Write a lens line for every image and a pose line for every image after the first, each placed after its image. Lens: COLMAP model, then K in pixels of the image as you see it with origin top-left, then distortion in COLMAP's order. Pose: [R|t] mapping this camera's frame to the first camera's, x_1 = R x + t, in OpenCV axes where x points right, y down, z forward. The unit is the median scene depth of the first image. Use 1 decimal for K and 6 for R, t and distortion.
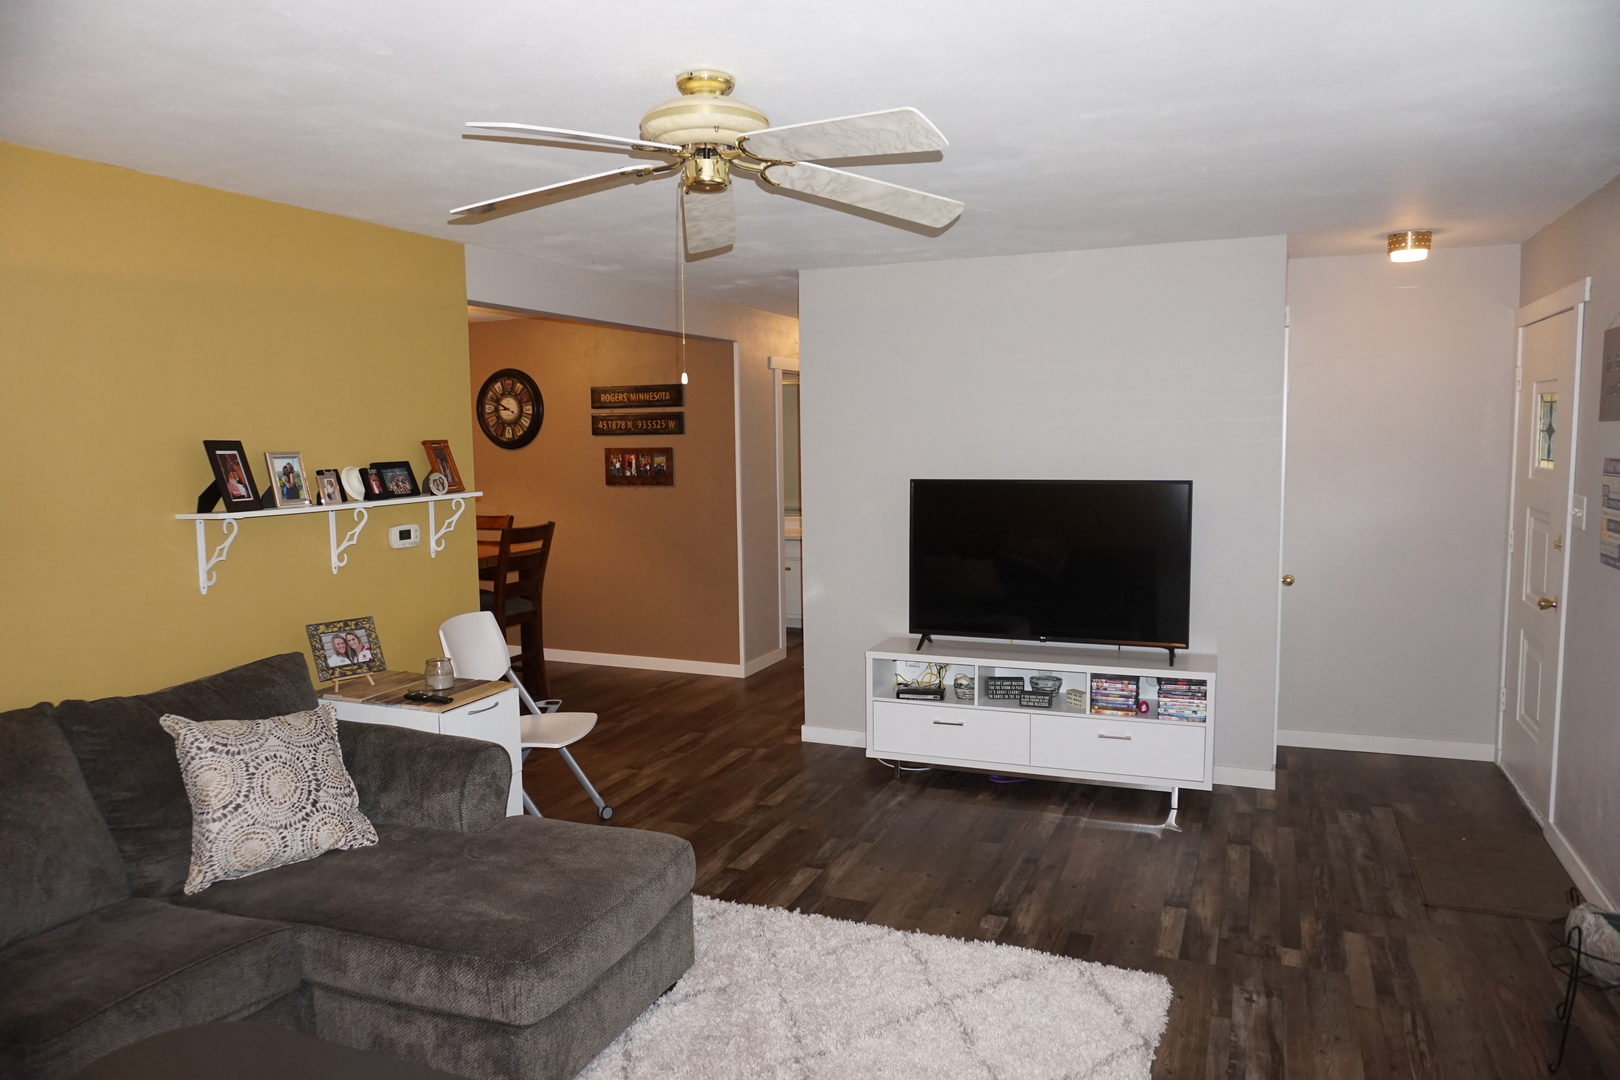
lens RADIAL K [[1081.3, 0, 807.2], [0, 1081.3, 542.4], [0, 0, 1]] dist [-0.054928, 0.042719]
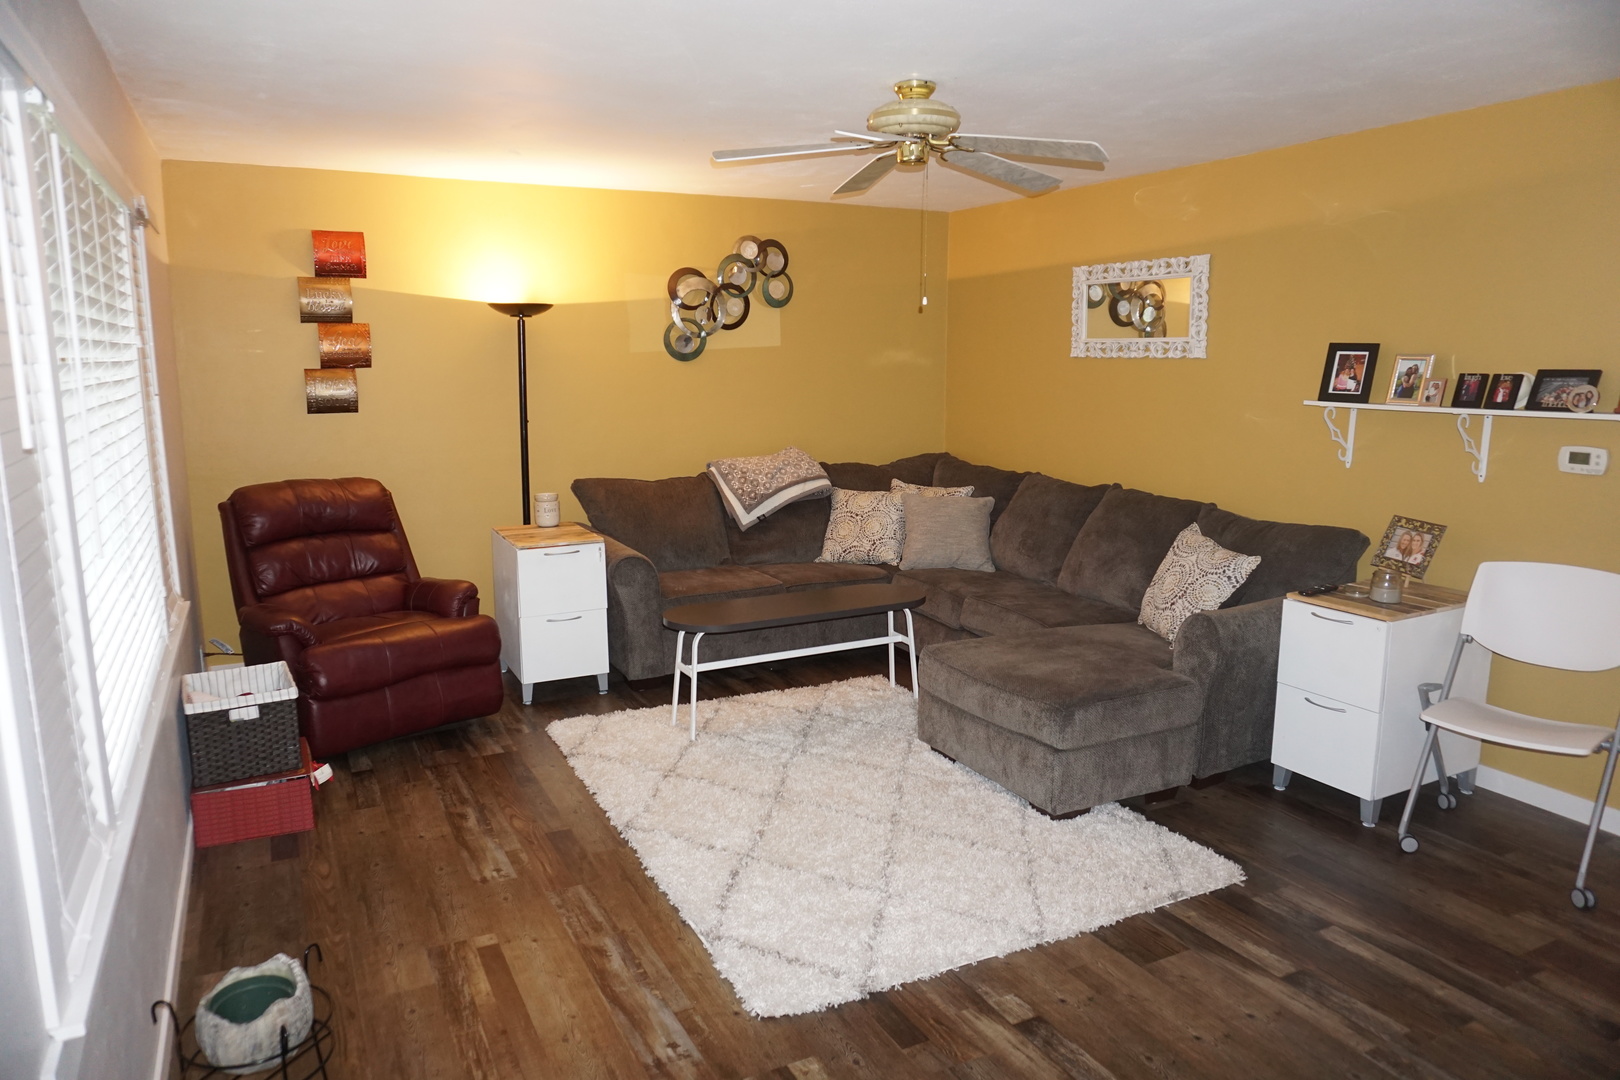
lens RADIAL K [[1081.3, 0, 807.2], [0, 1081.3, 542.4], [0, 0, 1]] dist [-0.054928, 0.042719]
pose [[-0.643791, 0.145817, -0.751180, 0.759157], [-0.066394, 0.967329, 0.244677, -0.125486], [0.762316, 0.207394, -0.613076, 1.255123]]
